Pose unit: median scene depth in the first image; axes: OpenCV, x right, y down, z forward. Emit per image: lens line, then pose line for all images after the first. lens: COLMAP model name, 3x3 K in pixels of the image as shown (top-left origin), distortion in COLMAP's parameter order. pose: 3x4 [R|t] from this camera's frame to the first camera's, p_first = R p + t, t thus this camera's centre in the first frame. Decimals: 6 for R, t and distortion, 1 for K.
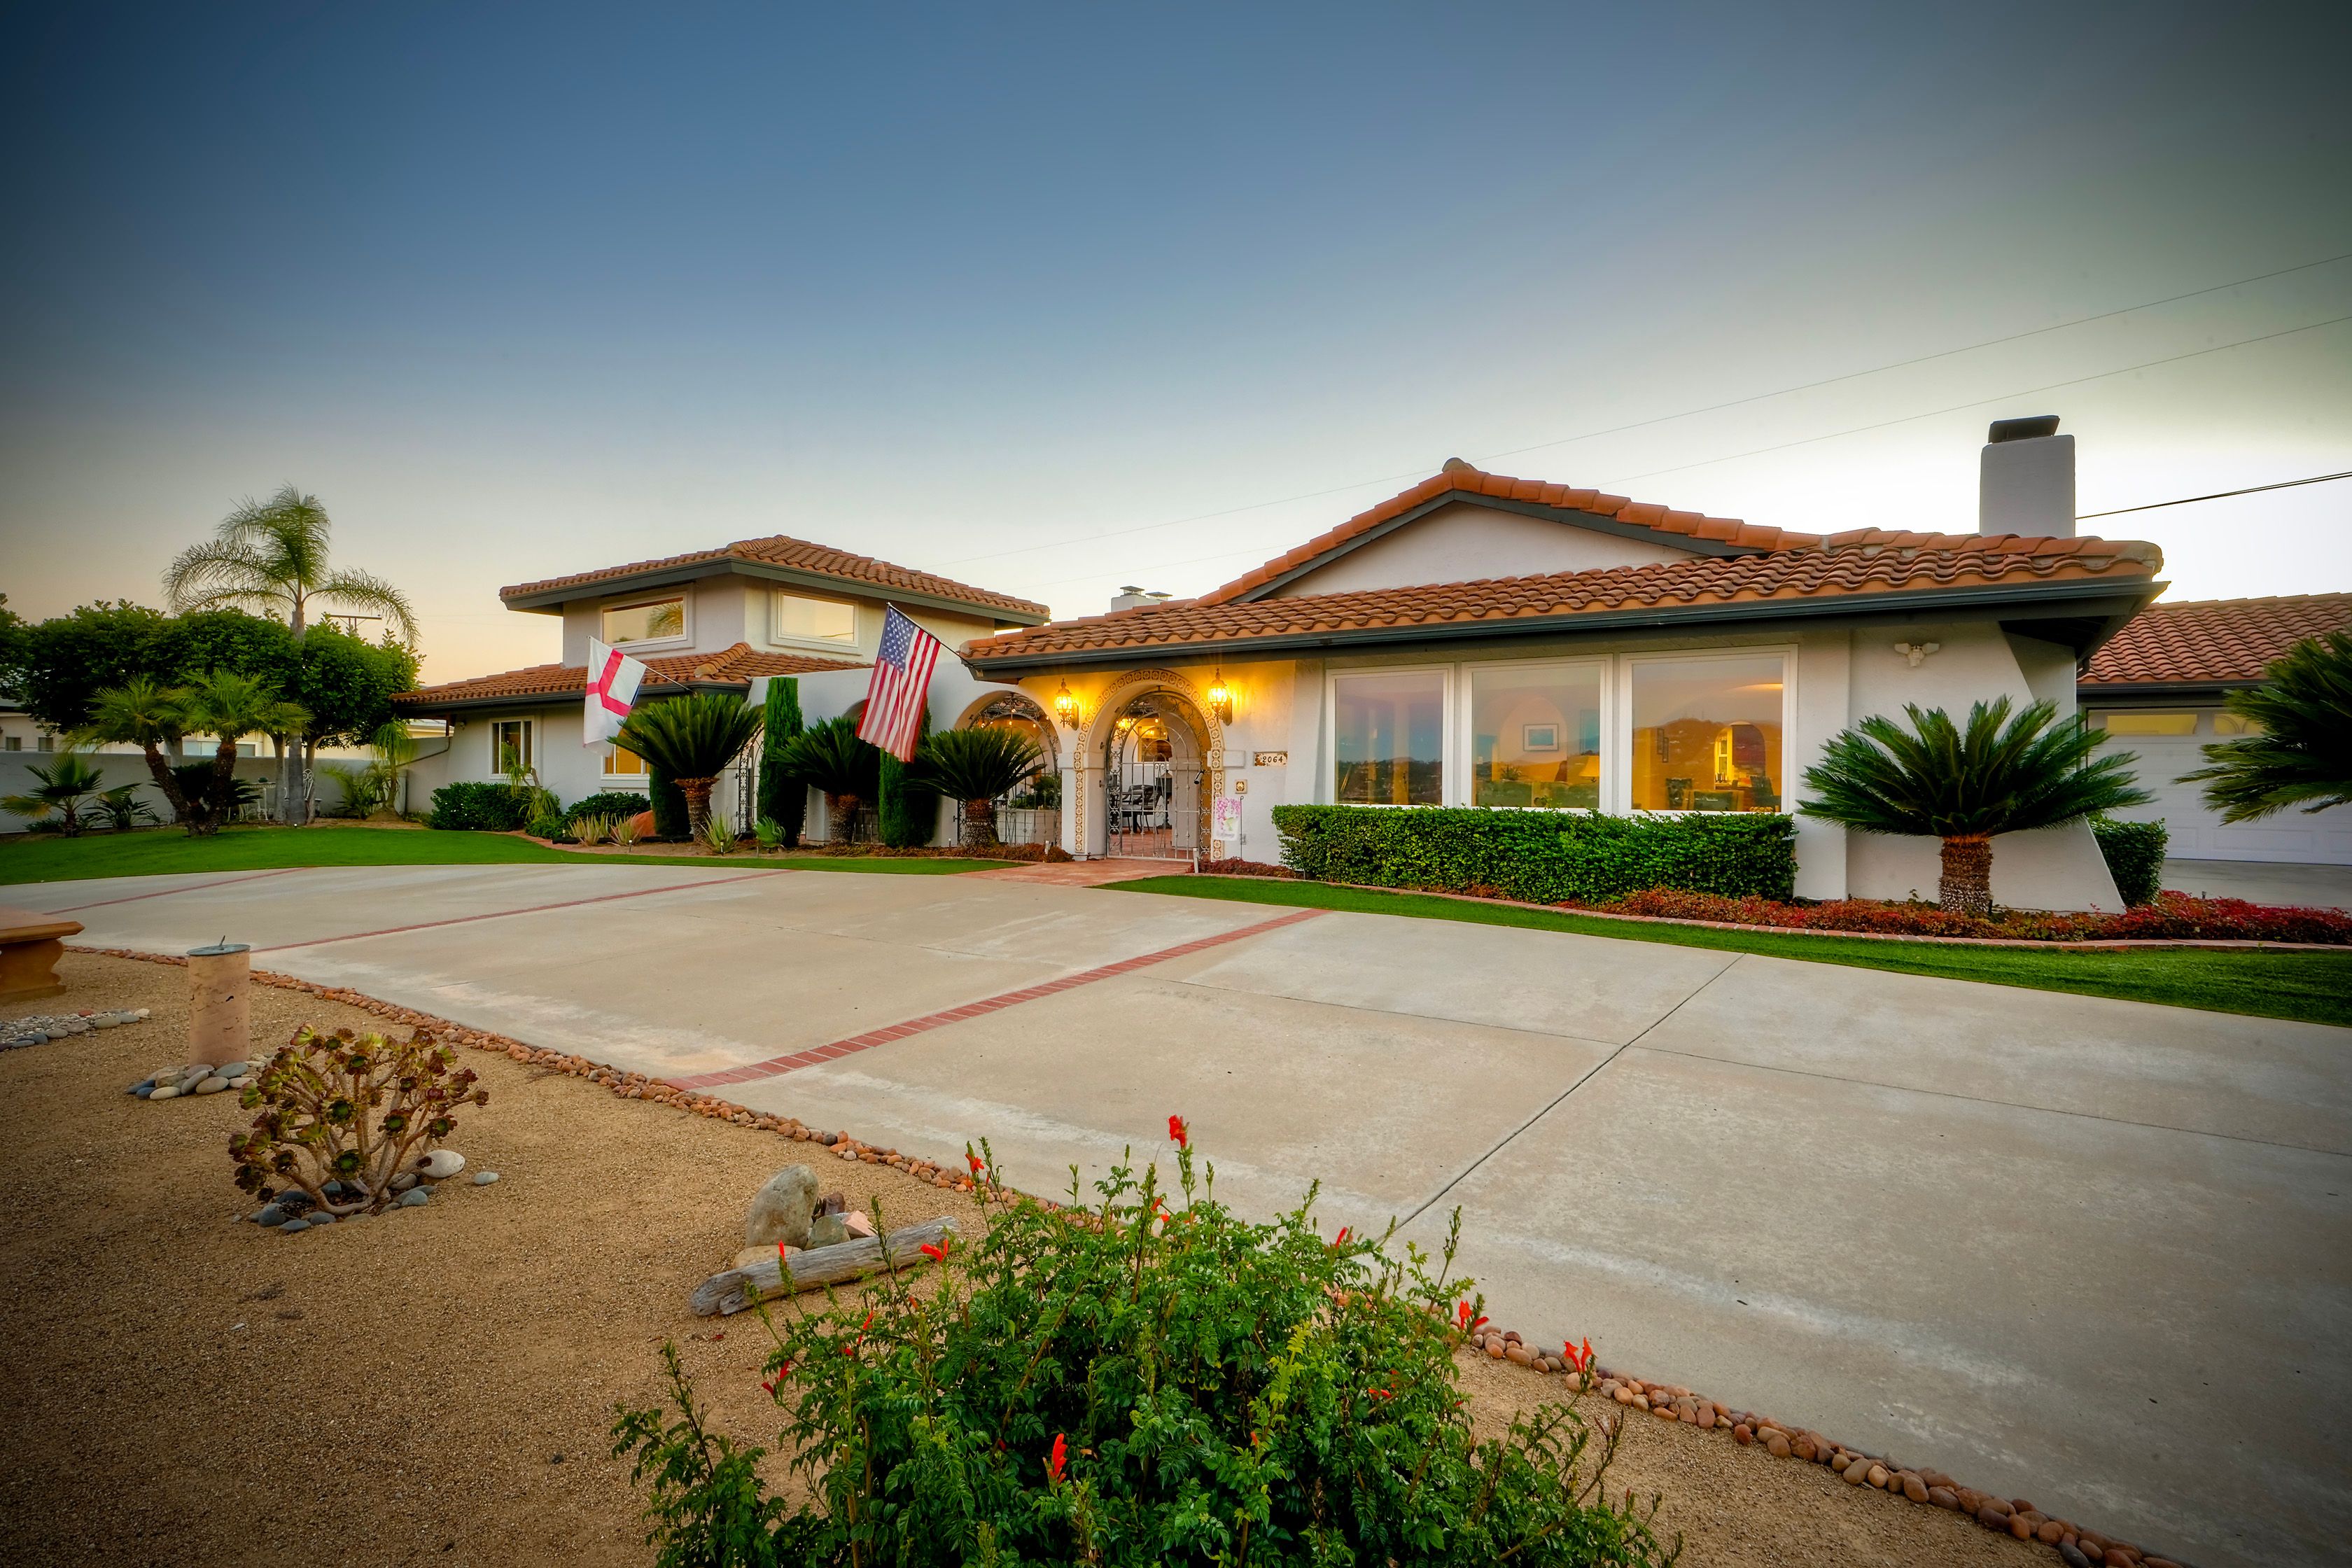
lens RADIAL K [[1164.0, 0, 1167.3], [0, 1164.0, 778.0], [0, 0, 1]] dist [-0.012023, -0.000128]
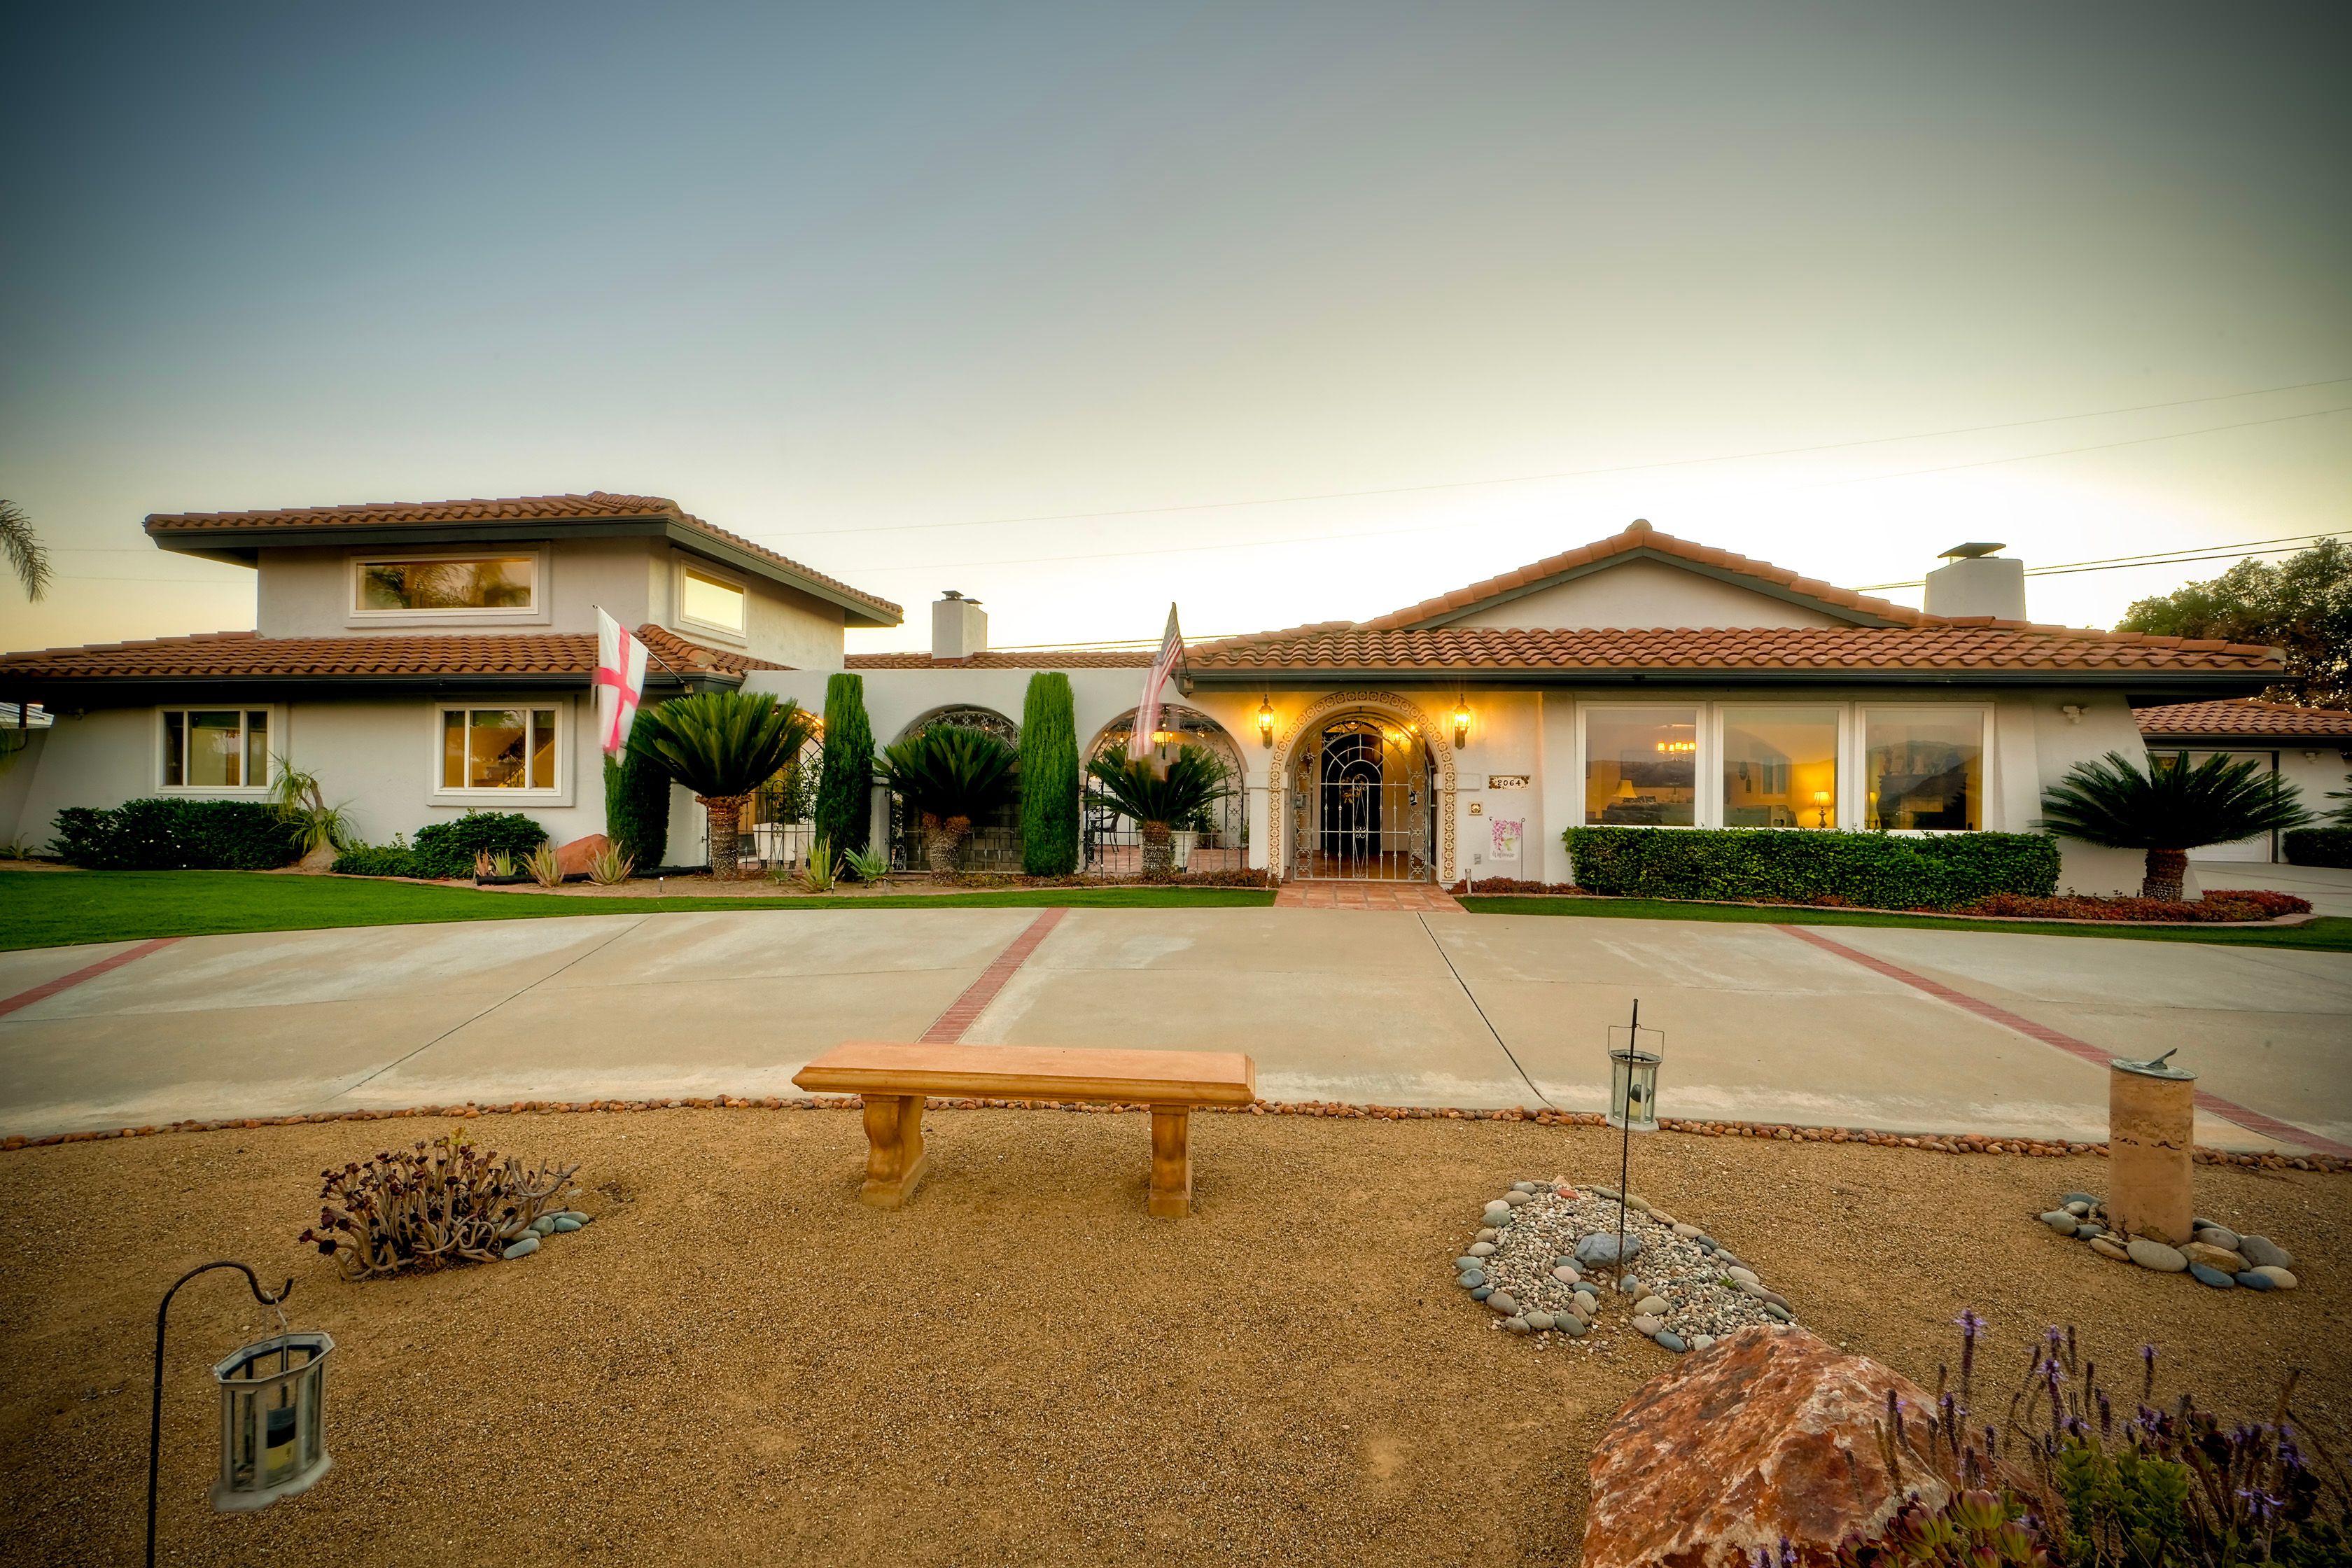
lens RADIAL K [[1078.8, 0, 1182.8], [0, 1078.8, 786.2], [0, 0, 1]] dist [-0.010405, 0.001795]
pose [[0.882406, 0.005284, 0.470458, -0.624284], [-0.005879, 0.999983, -0.000204, -0.011150], [-0.470451, -0.002586, 0.882422, 0.271097]]
